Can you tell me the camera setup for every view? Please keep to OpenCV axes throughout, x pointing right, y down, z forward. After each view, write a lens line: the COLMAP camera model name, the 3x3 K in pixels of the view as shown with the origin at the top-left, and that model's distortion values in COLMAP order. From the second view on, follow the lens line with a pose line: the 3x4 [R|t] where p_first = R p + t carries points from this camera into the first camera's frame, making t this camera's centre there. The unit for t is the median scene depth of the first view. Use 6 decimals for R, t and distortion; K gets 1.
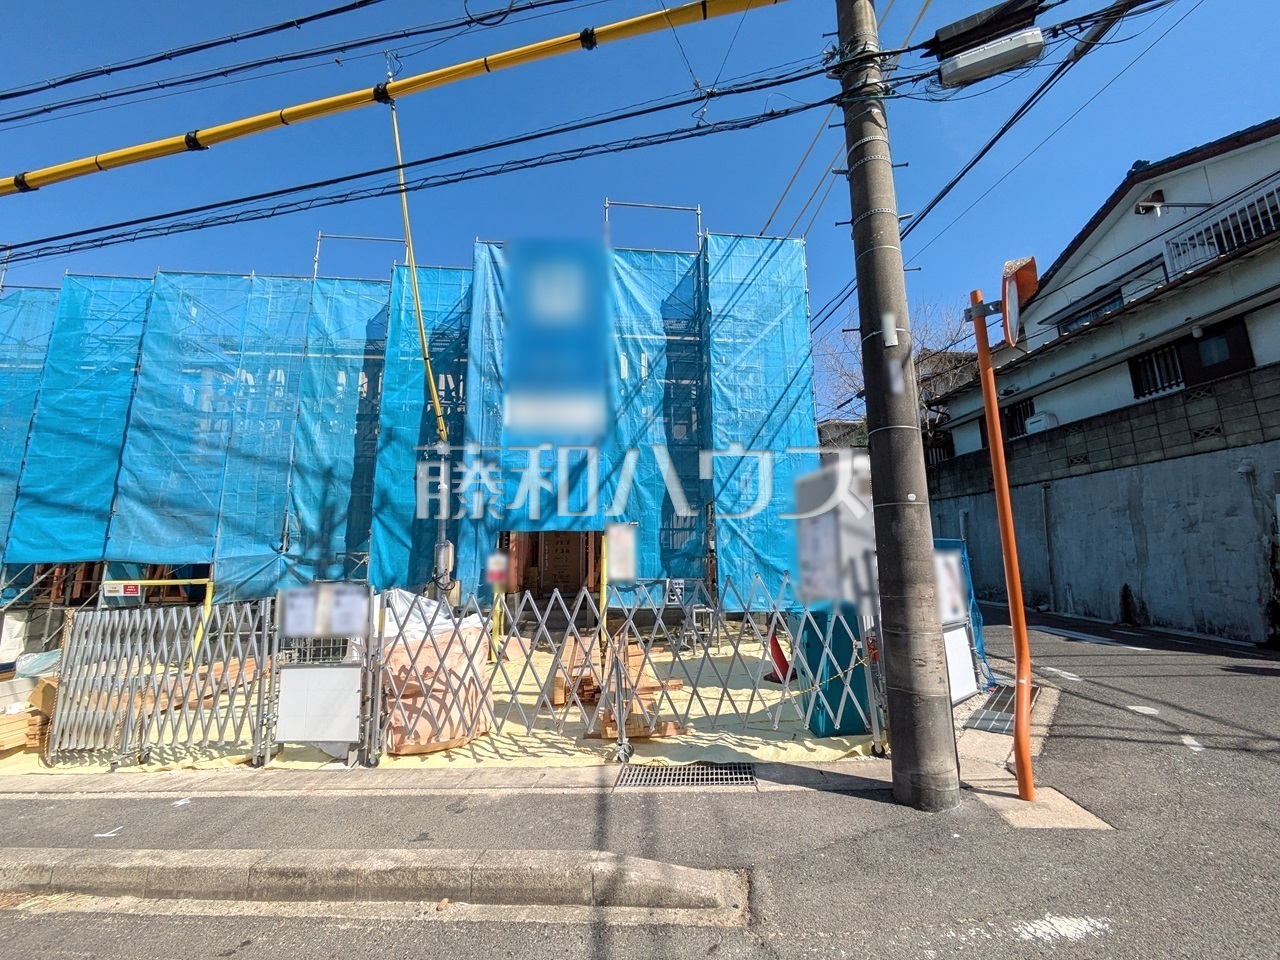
lens RADIAL K [[505.5, 0, 639.4], [0, 505.5, 480.4], [0, 0, 1]] dist [0.000887, 0.000716]
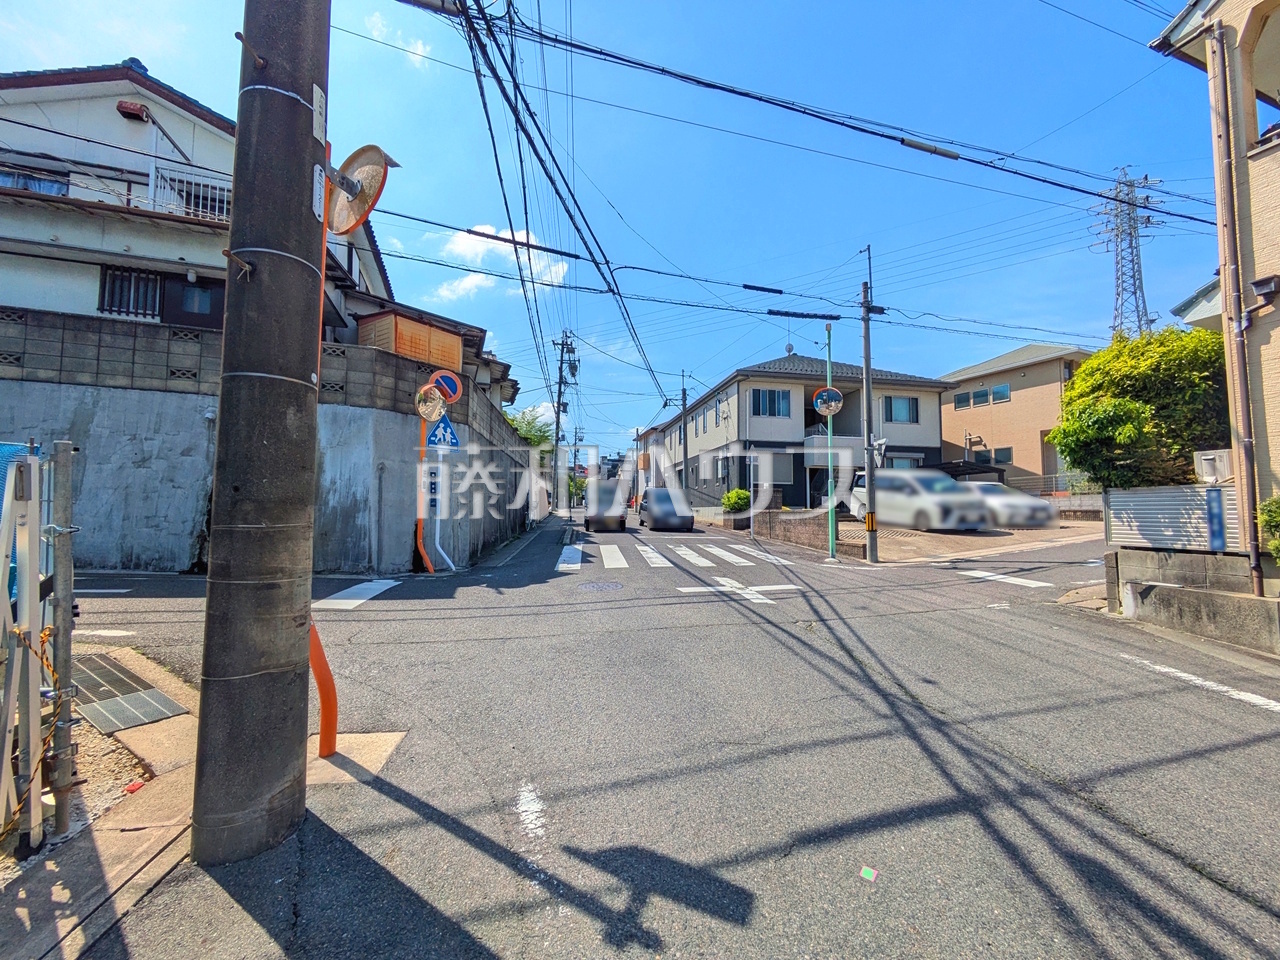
lens RADIAL K [[505.5, 0, 640.8], [0, 505.5, 481.1], [0, 0, 1]] dist [0.000887, 0.000716]
pose [[-0.250456, 0.065255, 0.965926, -0.076131], [-0.171217, 0.979013, -0.110534, 0.062091], [-0.952868, -0.193067, -0.234027, 0.267793]]
